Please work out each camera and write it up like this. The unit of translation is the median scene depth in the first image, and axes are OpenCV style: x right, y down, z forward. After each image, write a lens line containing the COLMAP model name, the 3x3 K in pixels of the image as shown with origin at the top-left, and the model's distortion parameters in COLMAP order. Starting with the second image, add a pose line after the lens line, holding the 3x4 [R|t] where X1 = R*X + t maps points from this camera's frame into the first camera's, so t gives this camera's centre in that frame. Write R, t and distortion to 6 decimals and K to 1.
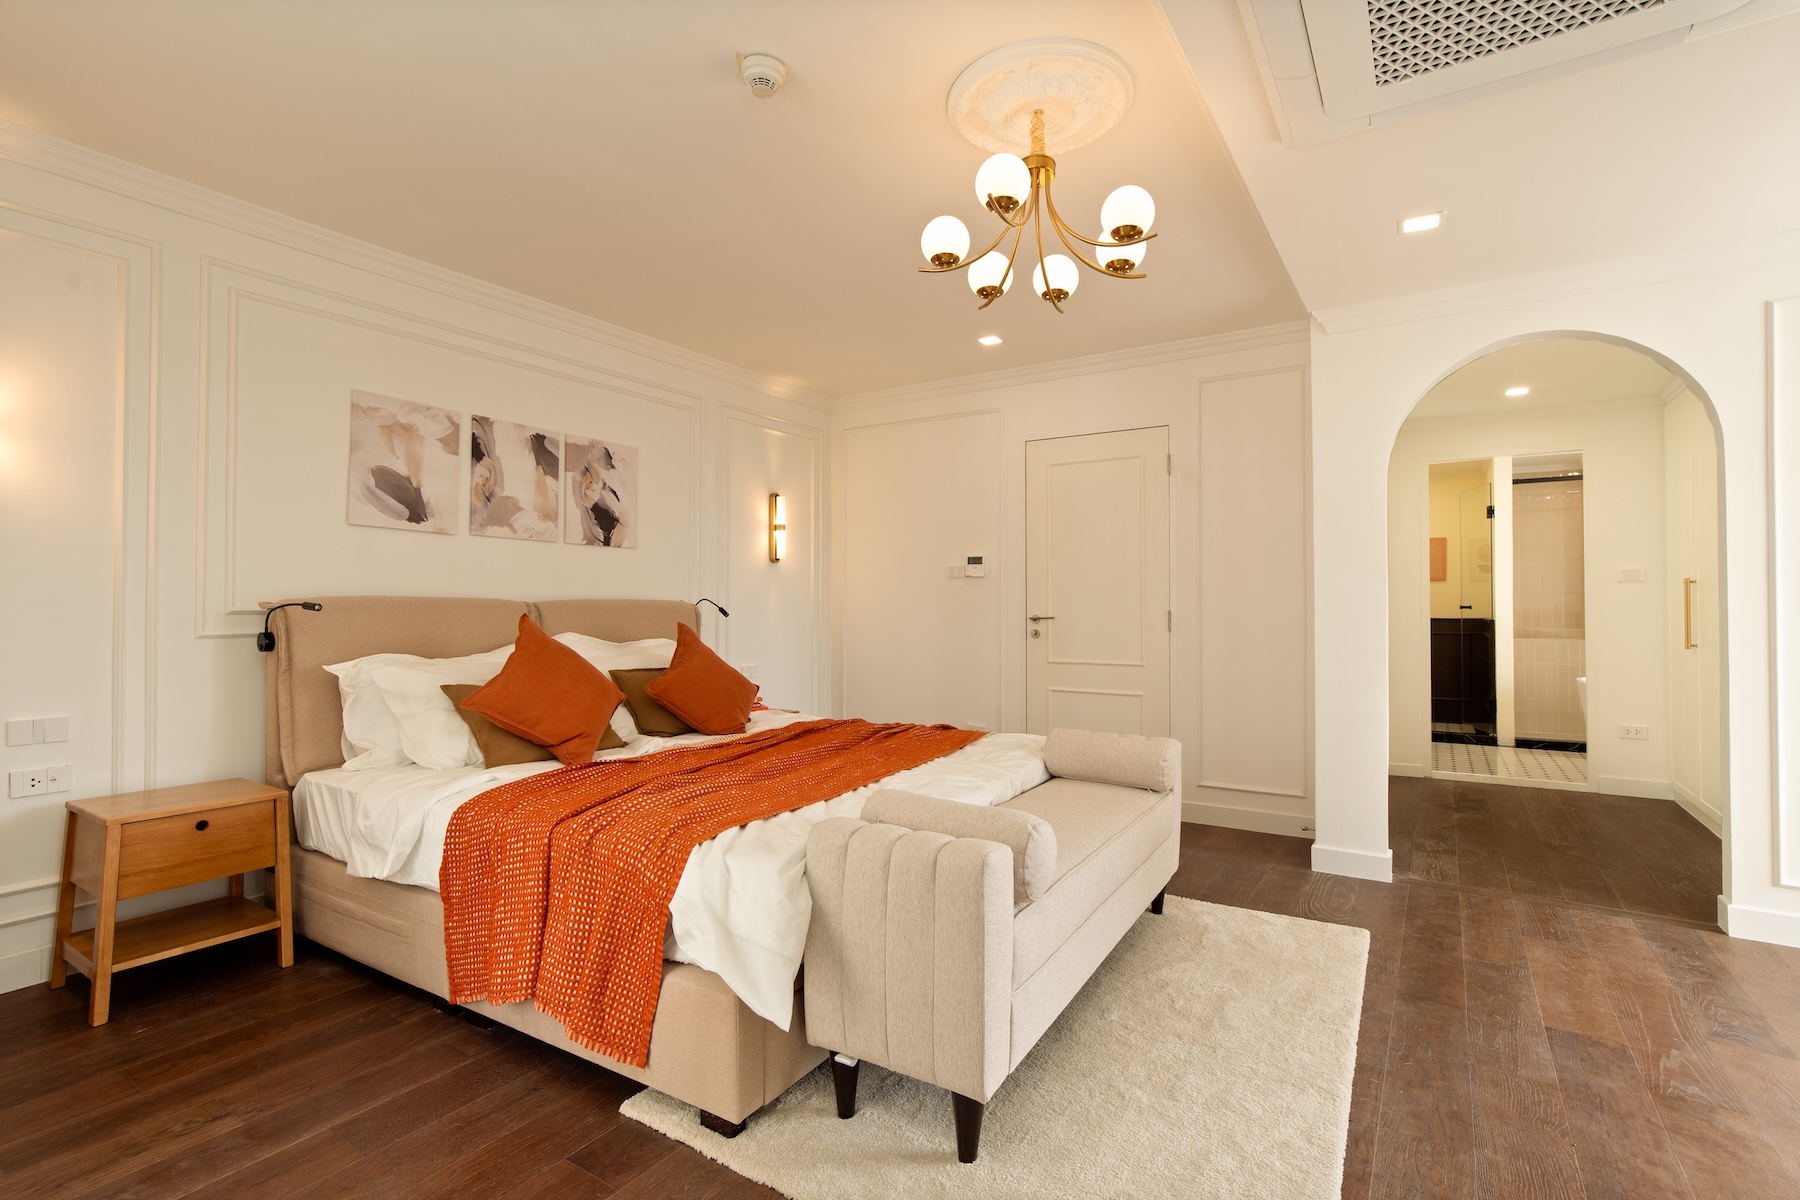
lens RADIAL K [[855.5, 0, 900.0], [0, 855.5, 600.0], [0, 0, 1]] dist [-0.001532, -0.000213]
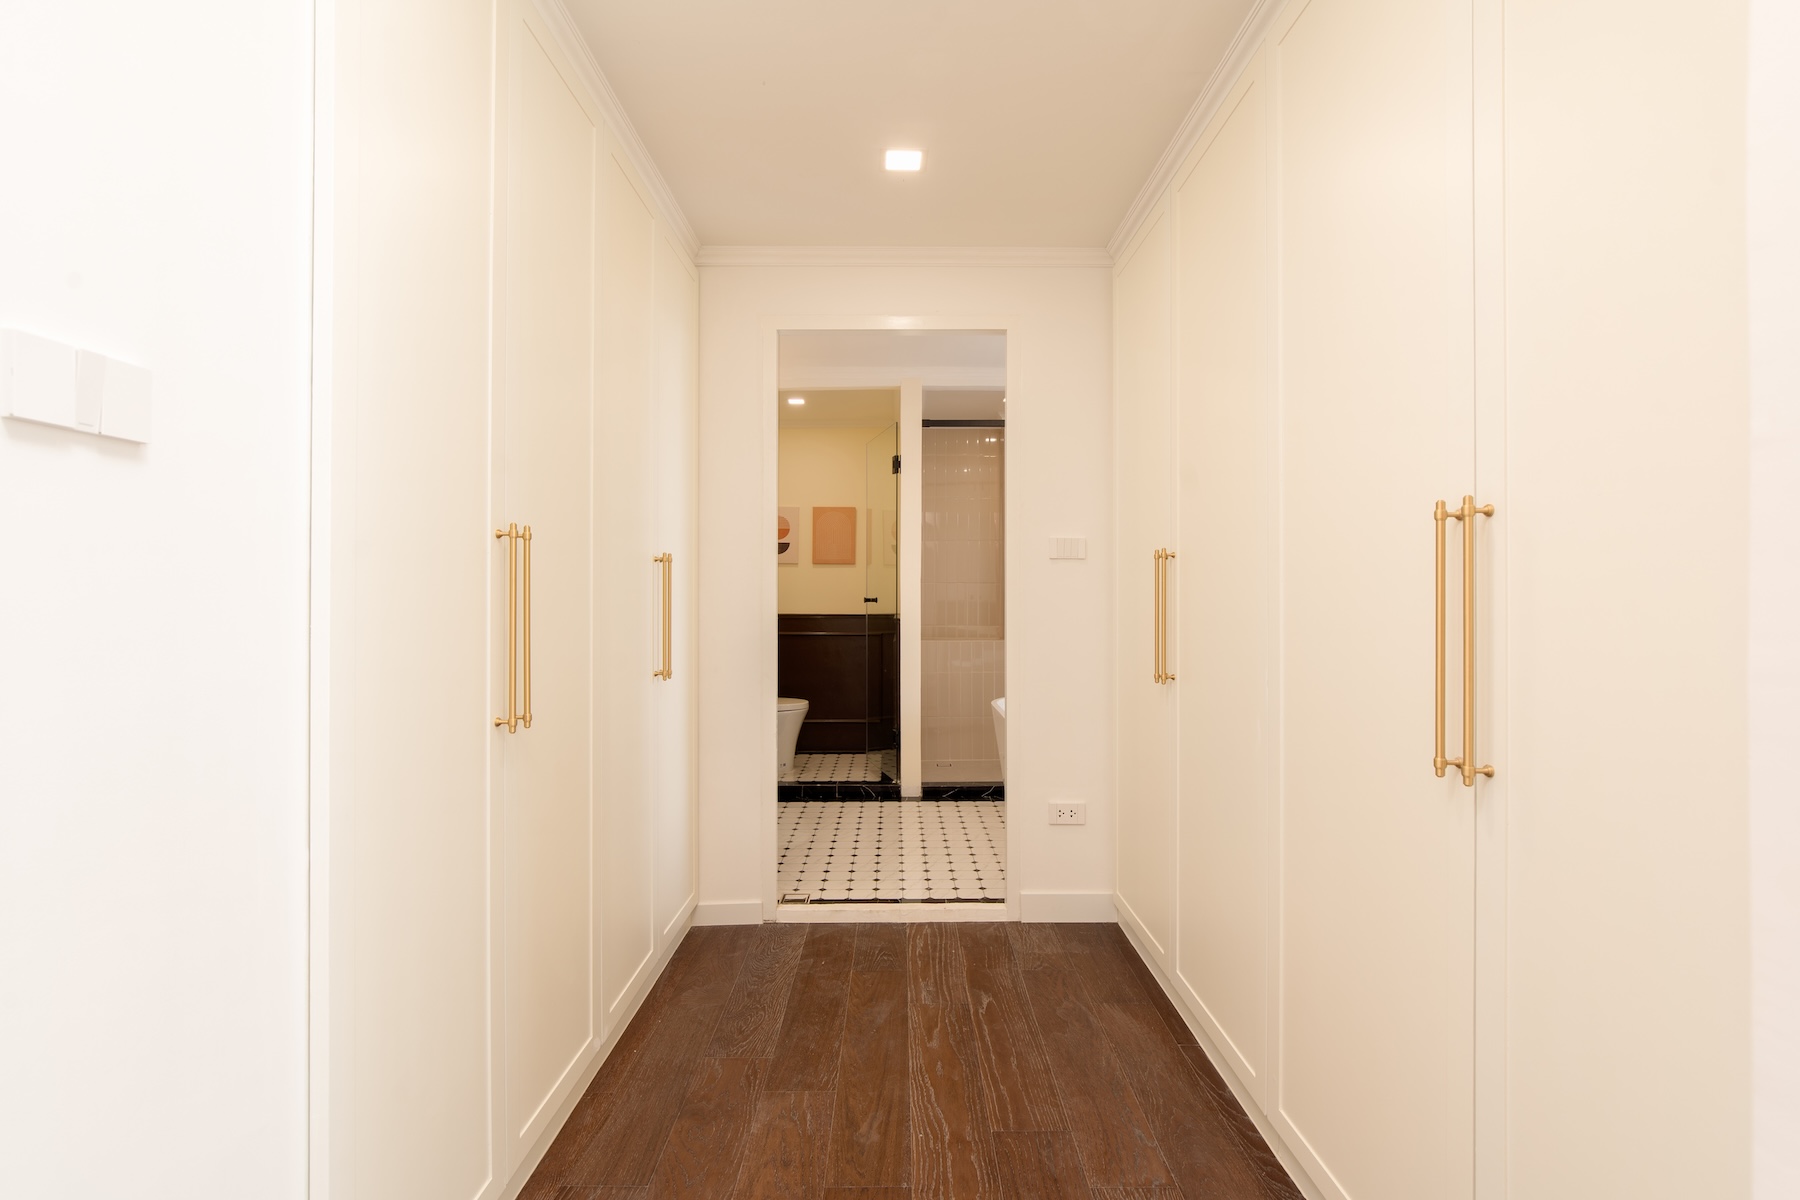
lens RADIAL K [[855.5, 0, 900.0], [0, 855.5, 600.0], [0, 0, 1]] dist [-0.001532, -0.000213]
pose [[0.844238, 0.001430, 0.535967, 0.321759], [-0.008342, 0.999910, 0.010473, 0.000855], [-0.535904, -0.013313, 0.844174, 0.410374]]
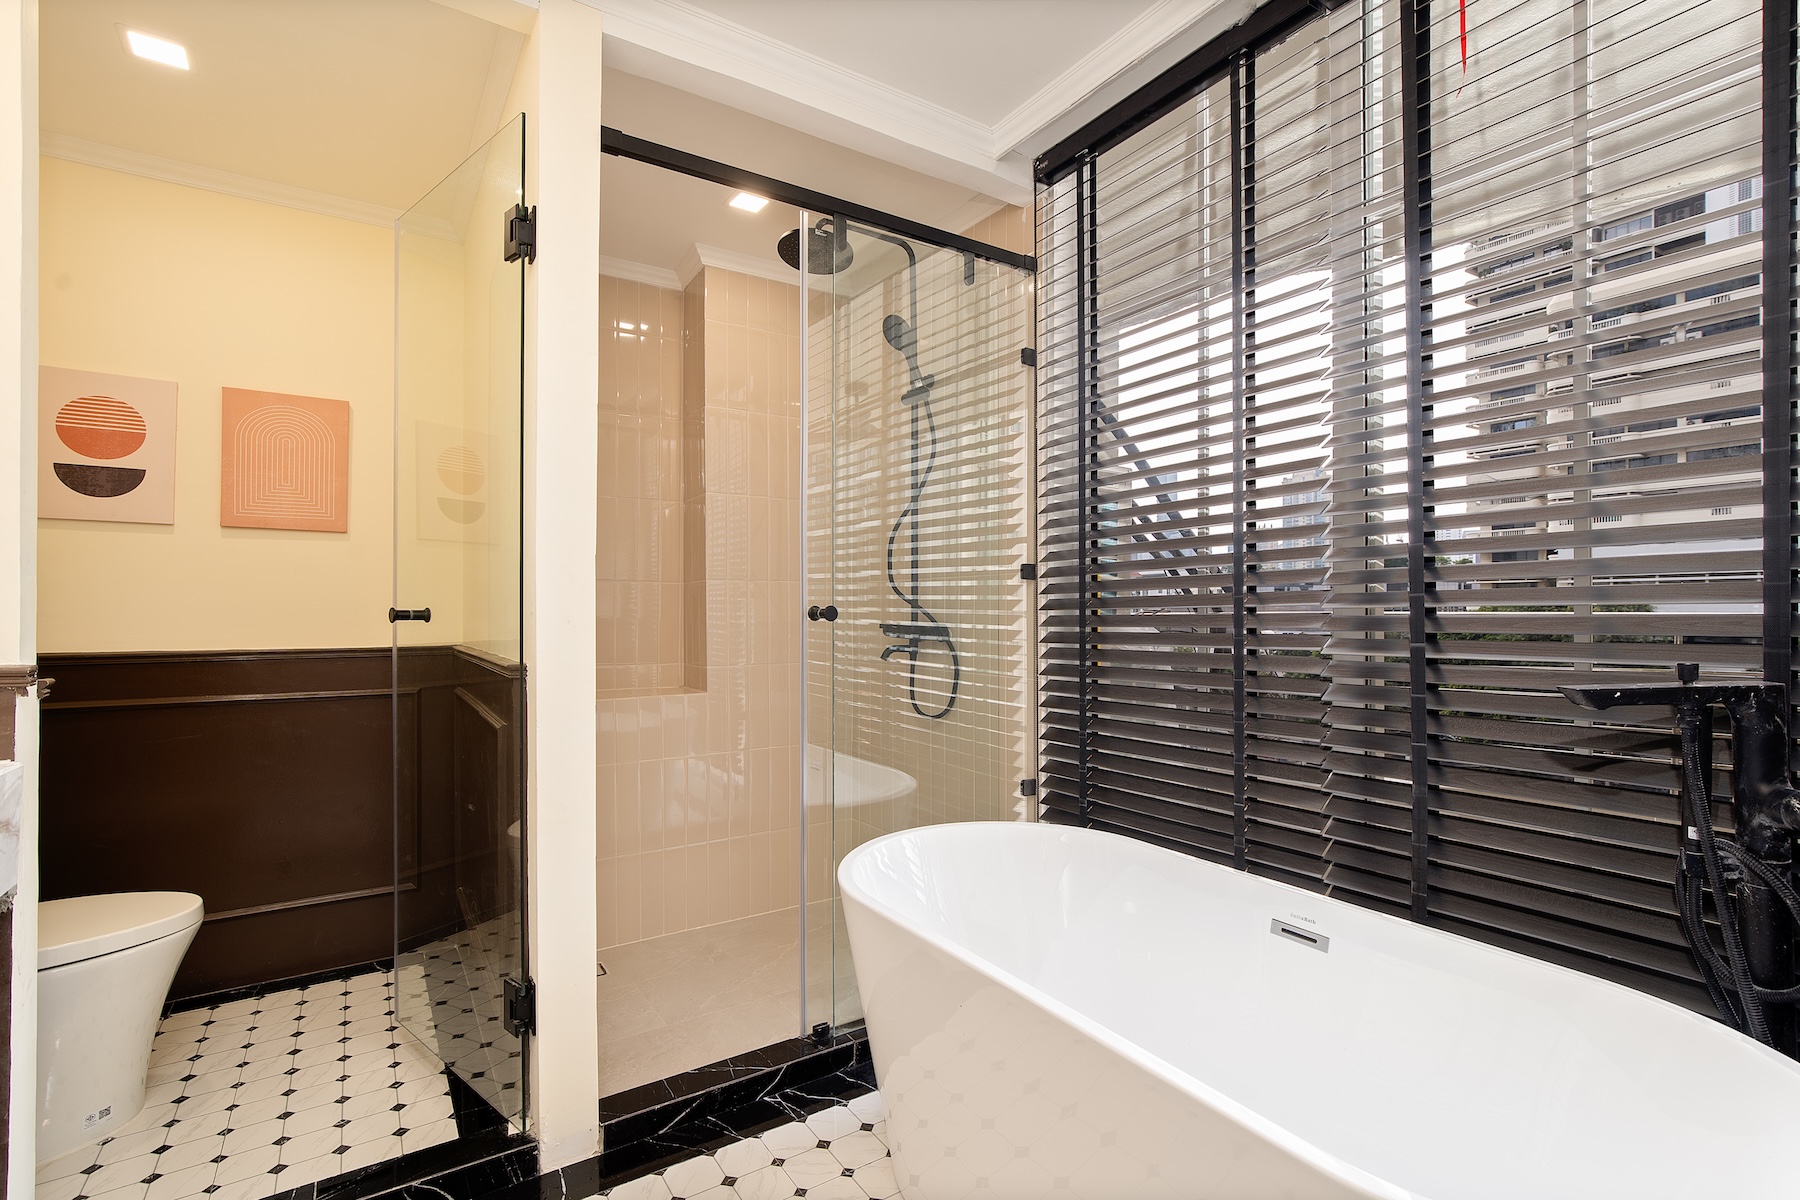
lens RADIAL K [[814.3, 0, 900.0], [0, 814.3, 600.0], [0, 0, 1]] dist [0.002377, 0.000377]
pose [[0.403718, 0.014350, 0.914771, 0.524676], [-0.005478, 0.999897, -0.013267, 0.007695], [-0.914867, 0.000345, 0.403755, 0.812725]]
